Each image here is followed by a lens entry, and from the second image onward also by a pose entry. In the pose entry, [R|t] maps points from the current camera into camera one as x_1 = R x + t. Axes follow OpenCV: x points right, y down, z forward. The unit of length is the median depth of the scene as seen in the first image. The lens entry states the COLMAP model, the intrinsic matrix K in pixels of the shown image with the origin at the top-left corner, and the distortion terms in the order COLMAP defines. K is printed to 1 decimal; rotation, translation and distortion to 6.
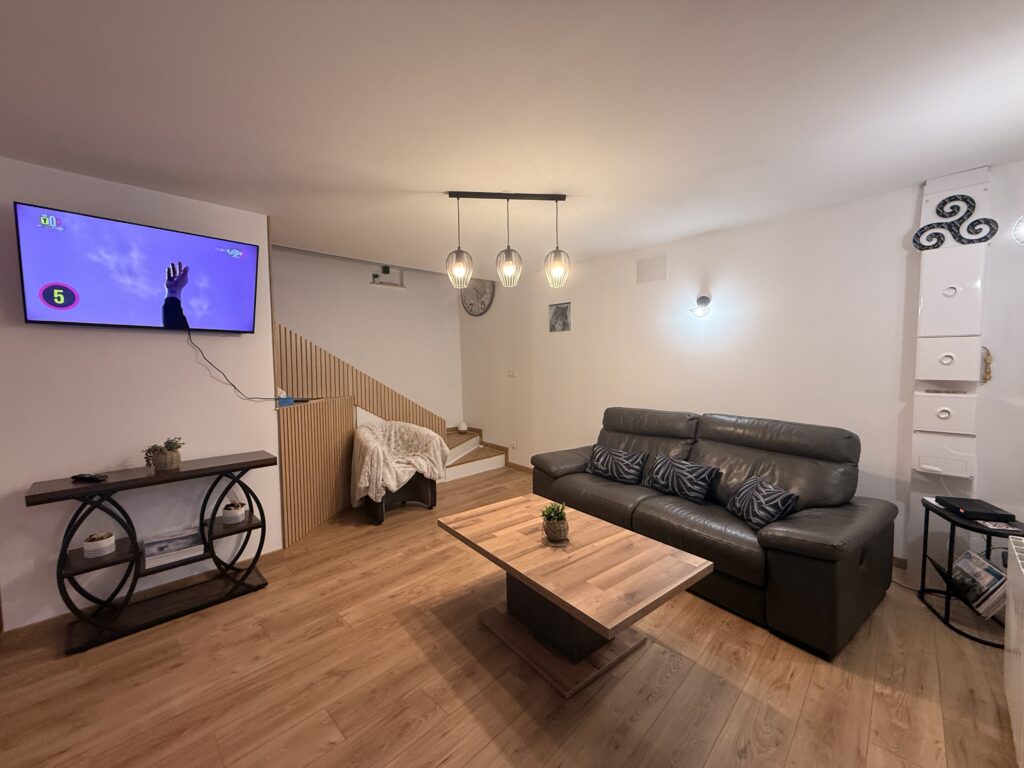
lens RADIAL K [[403.8, 0, 512.0], [0, 403.8, 384.0], [0, 0, 1]] dist [-0.001207, -0.000230]
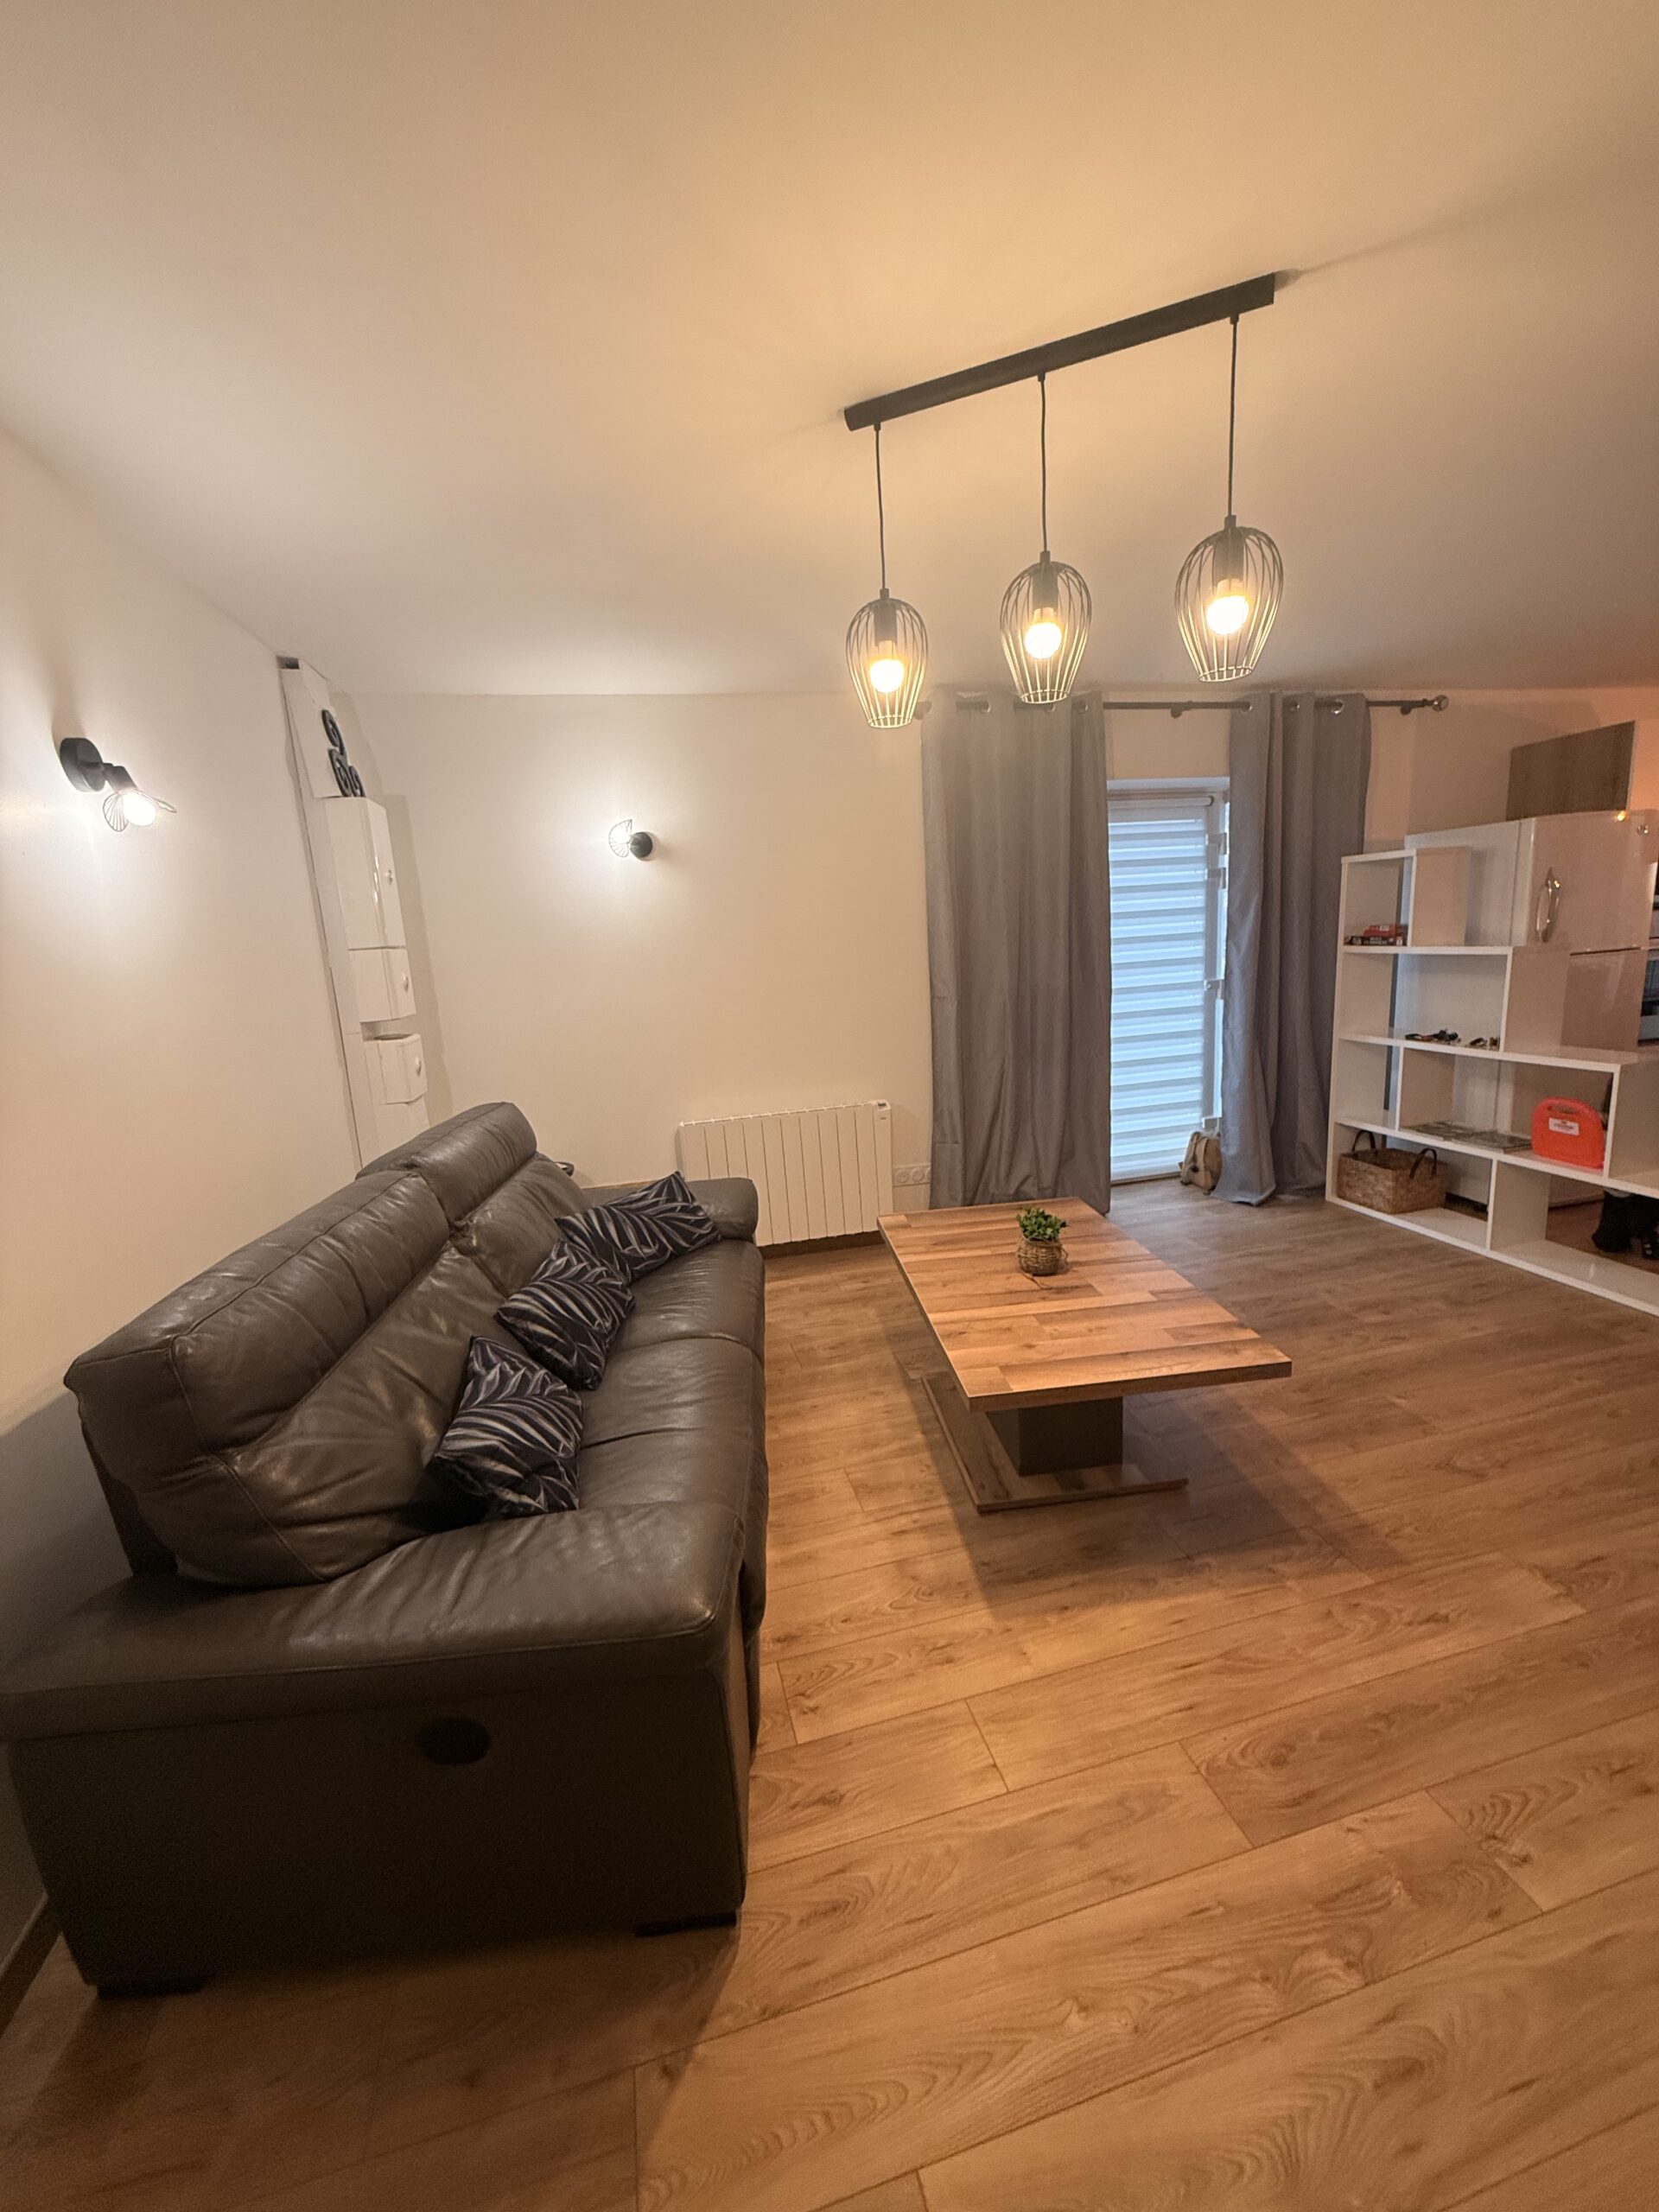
lens RADIAL K [[872.3, 0, 829.5], [0, 872.3, 1106.0], [0, 0, 1]] dist [-0.001207, -0.000230]
pose [[-0.845850, -0.035806, 0.532218, -0.235935], [0.106239, 0.966447, 0.233865, -0.126495], [-0.522735, 0.254356, -0.813665, 1.766574]]
